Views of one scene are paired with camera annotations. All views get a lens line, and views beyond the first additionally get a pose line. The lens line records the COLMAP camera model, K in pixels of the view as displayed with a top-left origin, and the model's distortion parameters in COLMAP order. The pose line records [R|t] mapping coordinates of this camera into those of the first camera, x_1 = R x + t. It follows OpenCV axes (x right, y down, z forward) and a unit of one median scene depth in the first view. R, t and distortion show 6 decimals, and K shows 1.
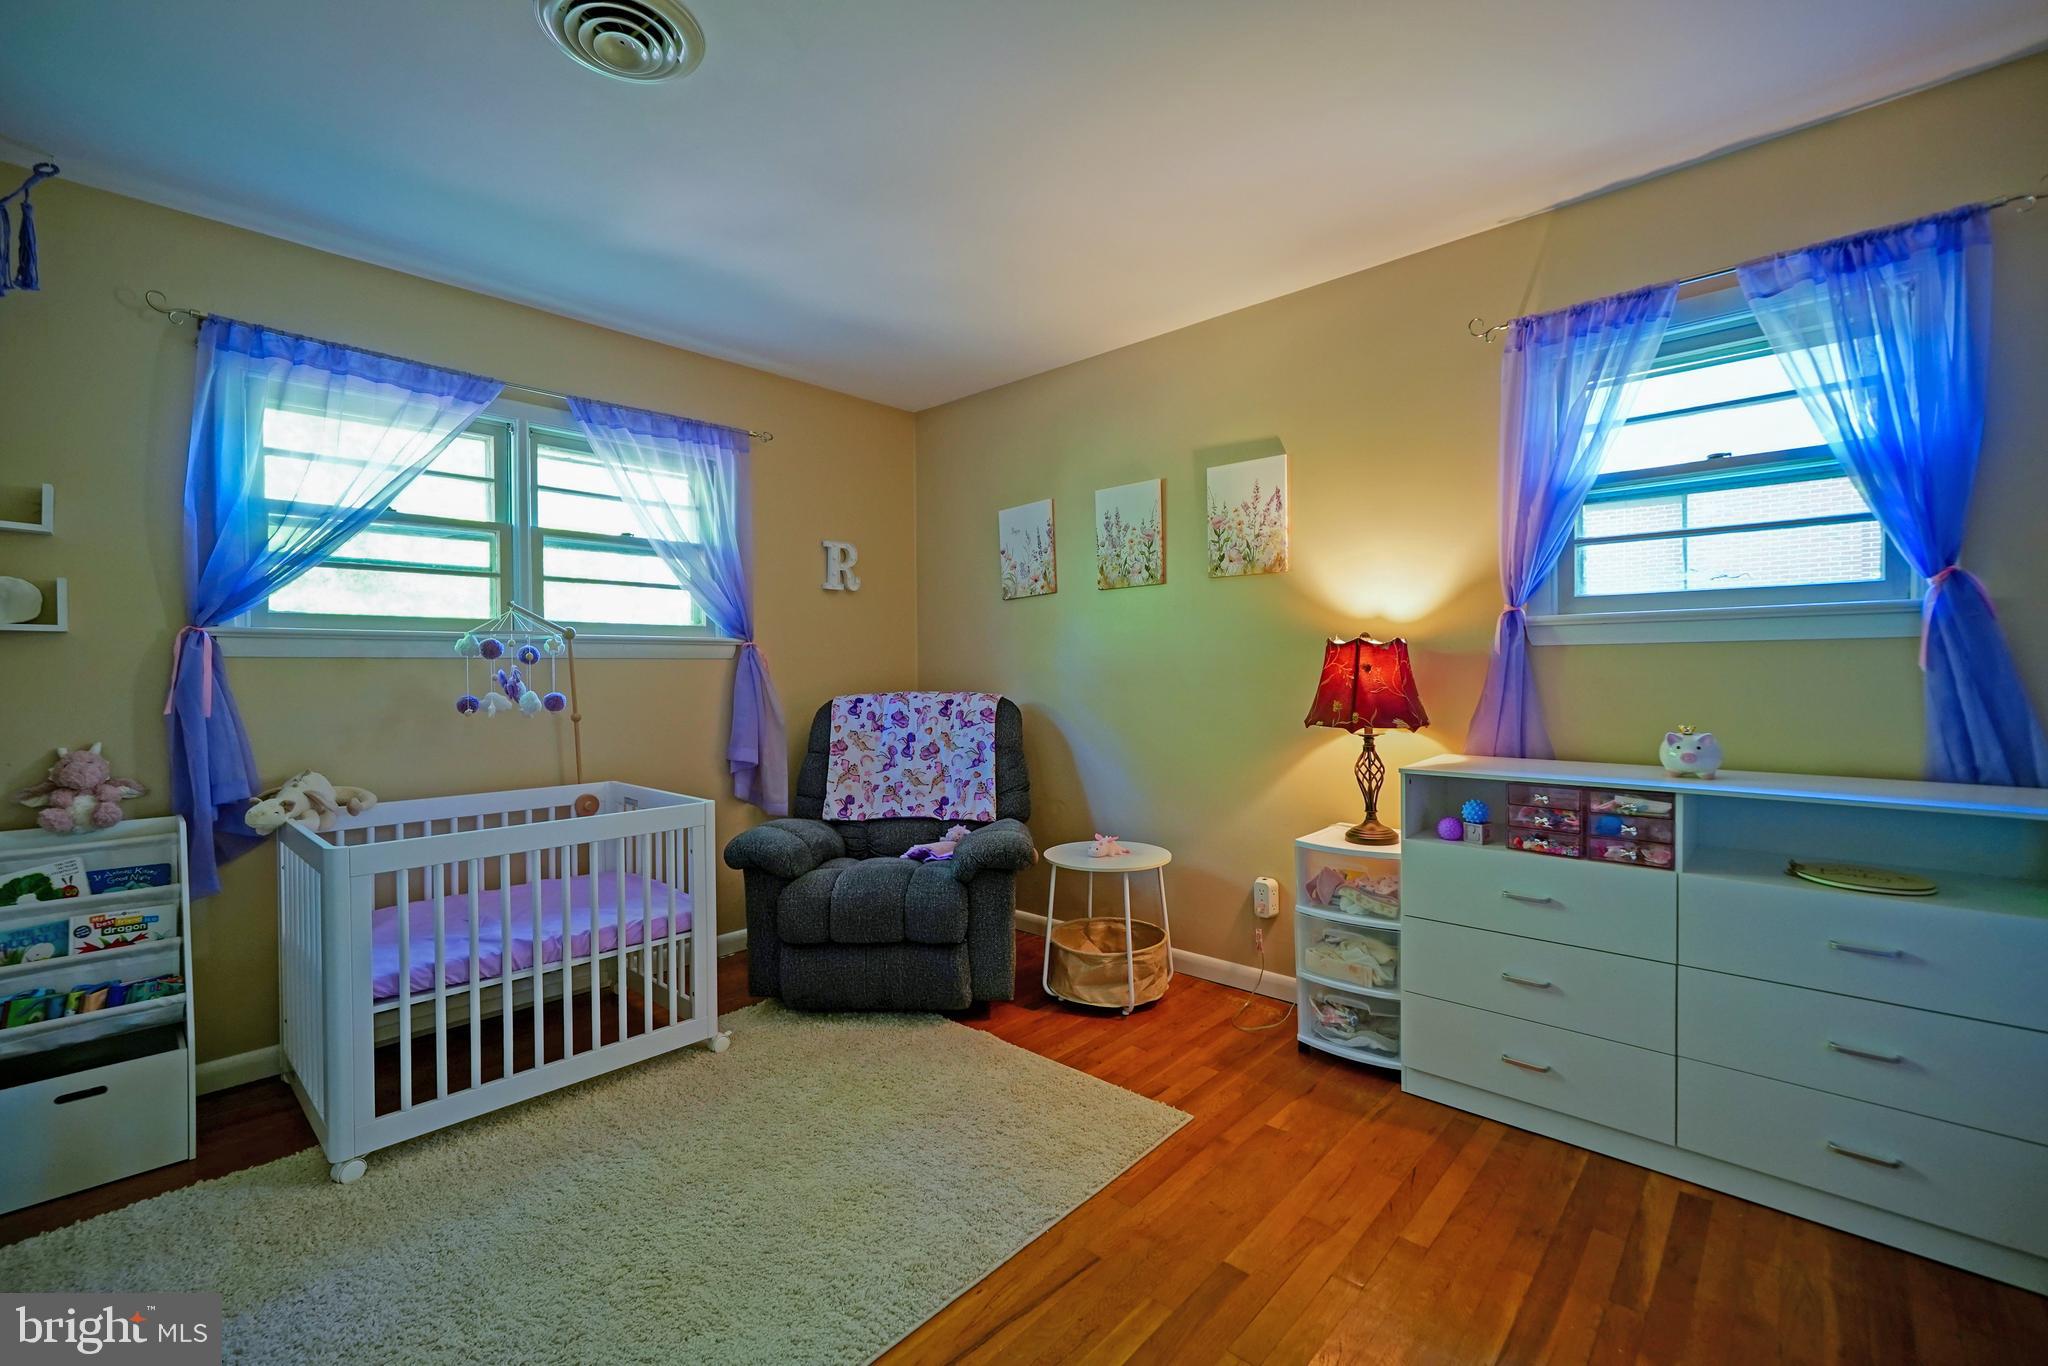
lens RADIAL K [[880.4, 0, 1020.5], [0, 880.4, 679.4], [0, 0, 1]] dist [-0.002417, -0.000154]
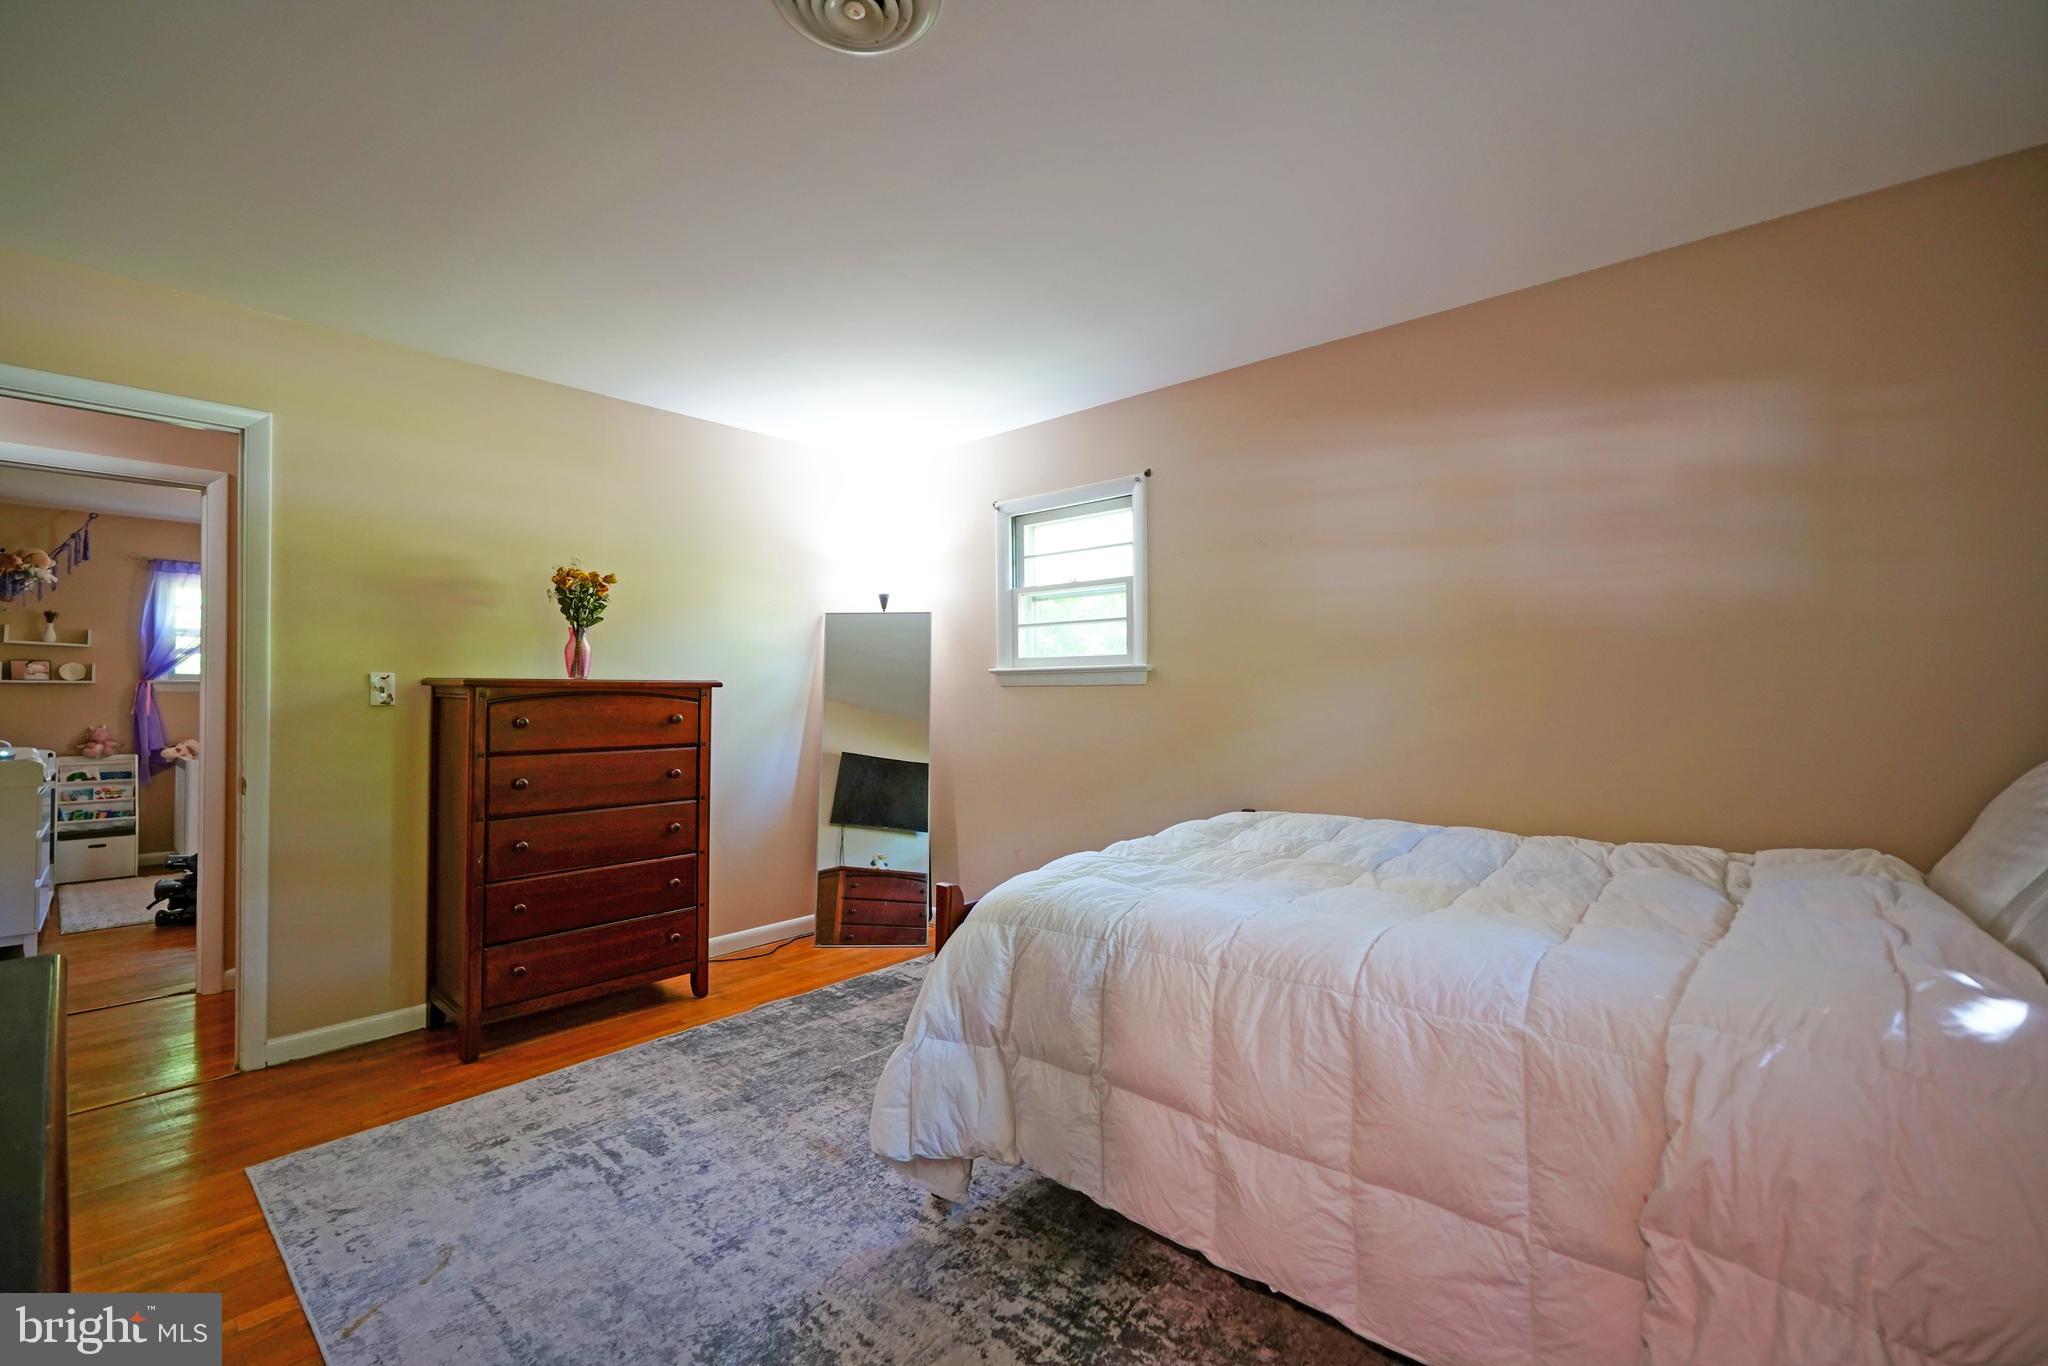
lens RADIAL K [[880.4, 0, 1027.0], [0, 880.4, 681.9], [0, 0, 1]] dist [-0.002417, -0.000154]
pose [[0.998889, 0.009111, 0.046238, 1.642421], [-0.007726, 0.999519, -0.030027, -0.000423], [-0.046489, 0.029637, 0.998479, -1.819011]]
